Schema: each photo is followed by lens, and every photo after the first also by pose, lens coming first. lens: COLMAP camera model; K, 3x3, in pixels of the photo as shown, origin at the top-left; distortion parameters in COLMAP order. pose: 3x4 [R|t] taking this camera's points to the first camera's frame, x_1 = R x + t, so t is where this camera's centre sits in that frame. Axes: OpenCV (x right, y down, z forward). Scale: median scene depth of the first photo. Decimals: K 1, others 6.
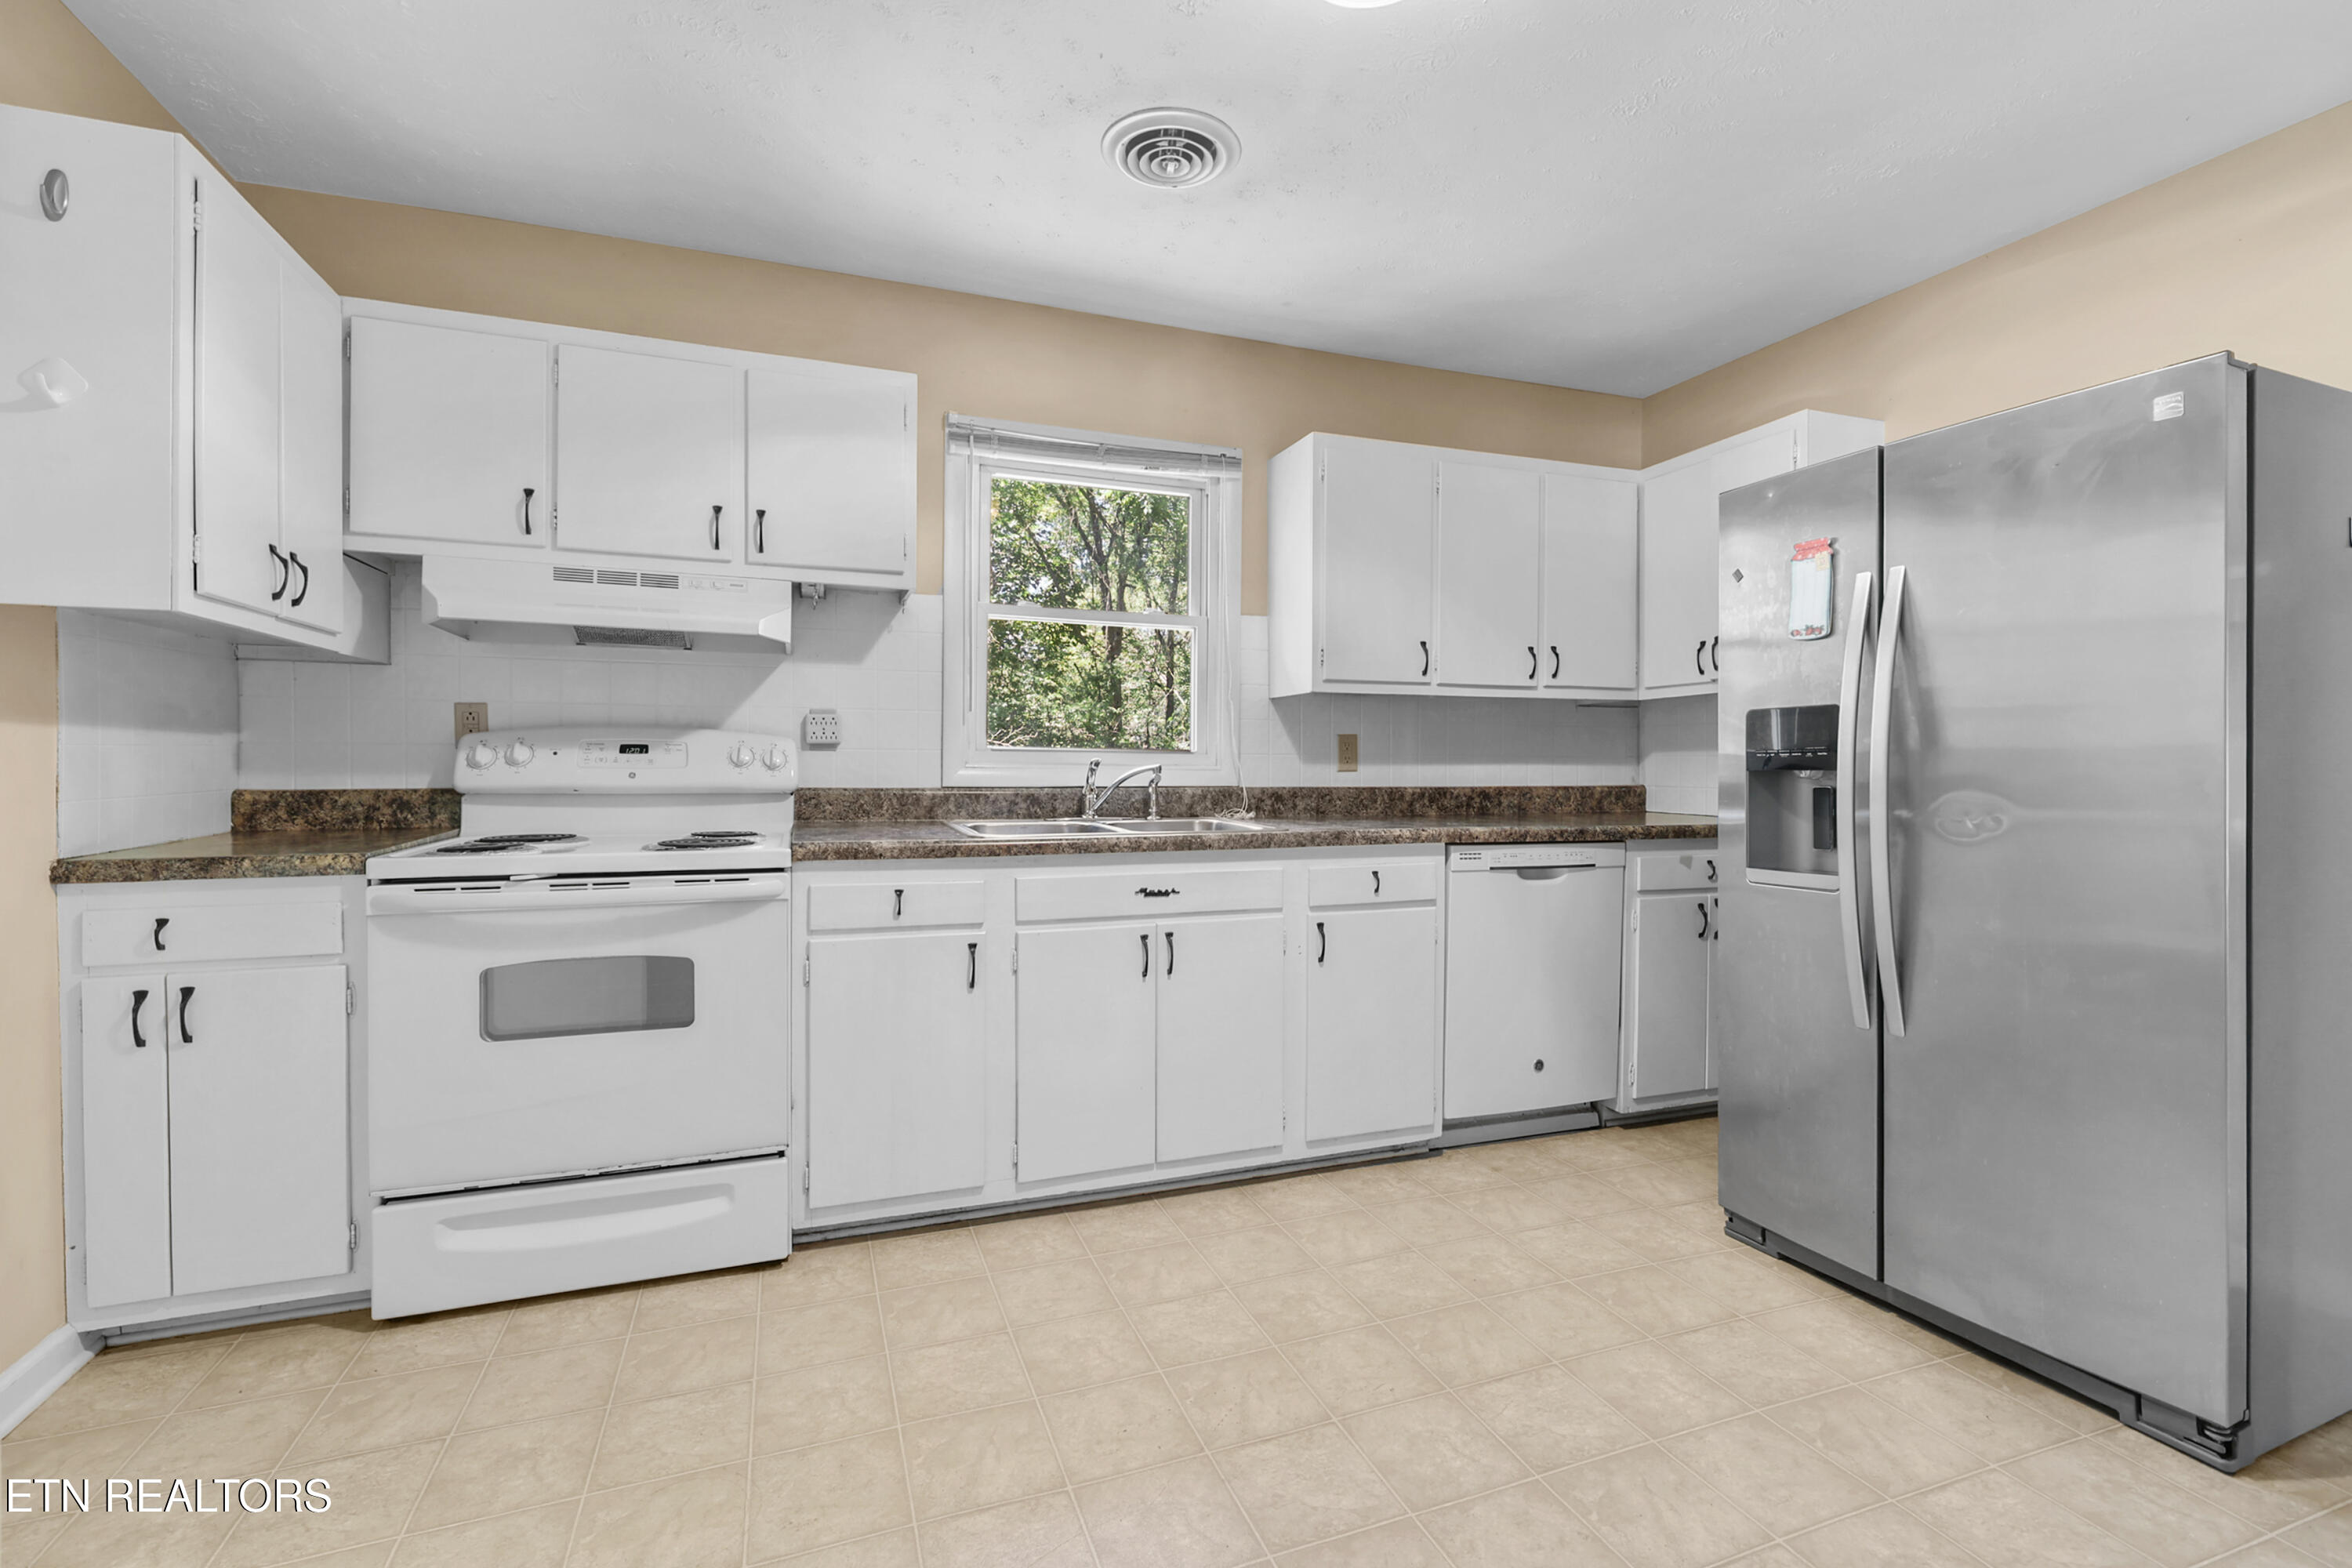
lens RADIAL K [[1027.3, 0, 1174.9], [0, 1027.3, 779.5], [0, 0, 1]] dist [0.001059, 0.000750]
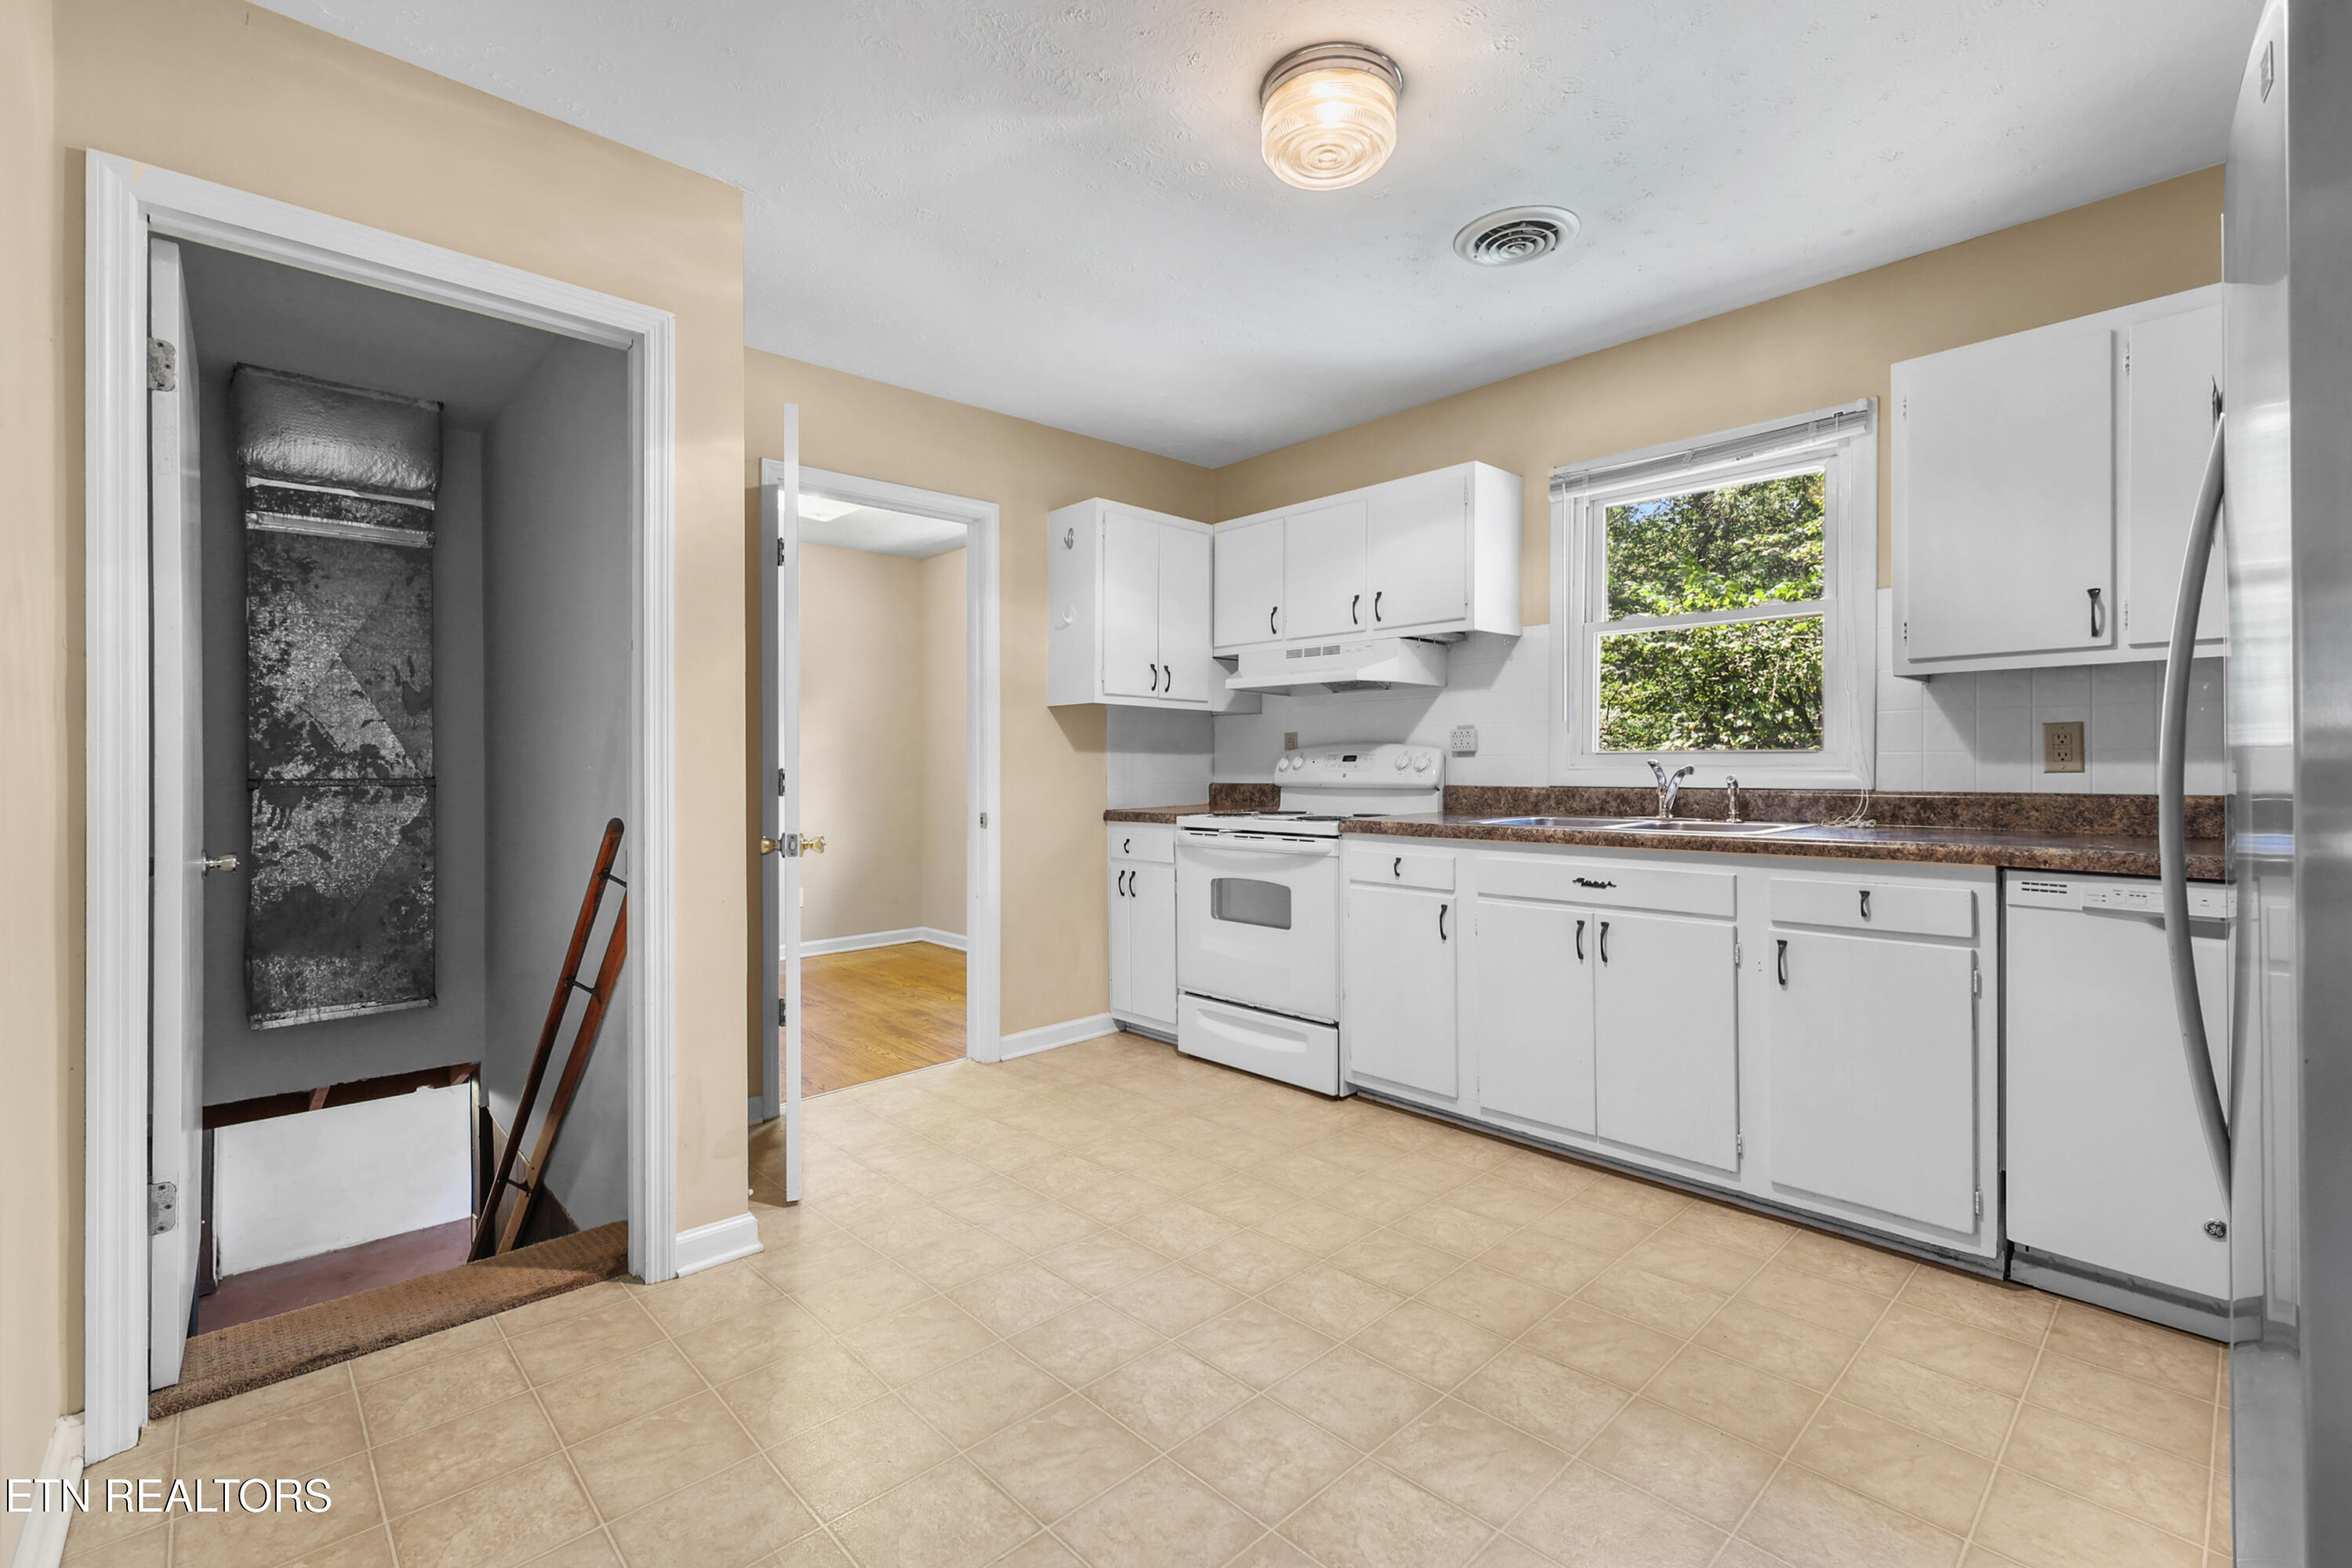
lens RADIAL K [[1027.3, 0, 1188.0], [0, 1027.3, 768.9], [0, 0, 1]] dist [0.001059, 0.000750]
pose [[0.395305, -0.005815, -0.918532, 0.807732], [-0.010337, 0.999888, -0.010778, 0.005645], [0.918492, 0.013756, 0.395200, 0.180469]]
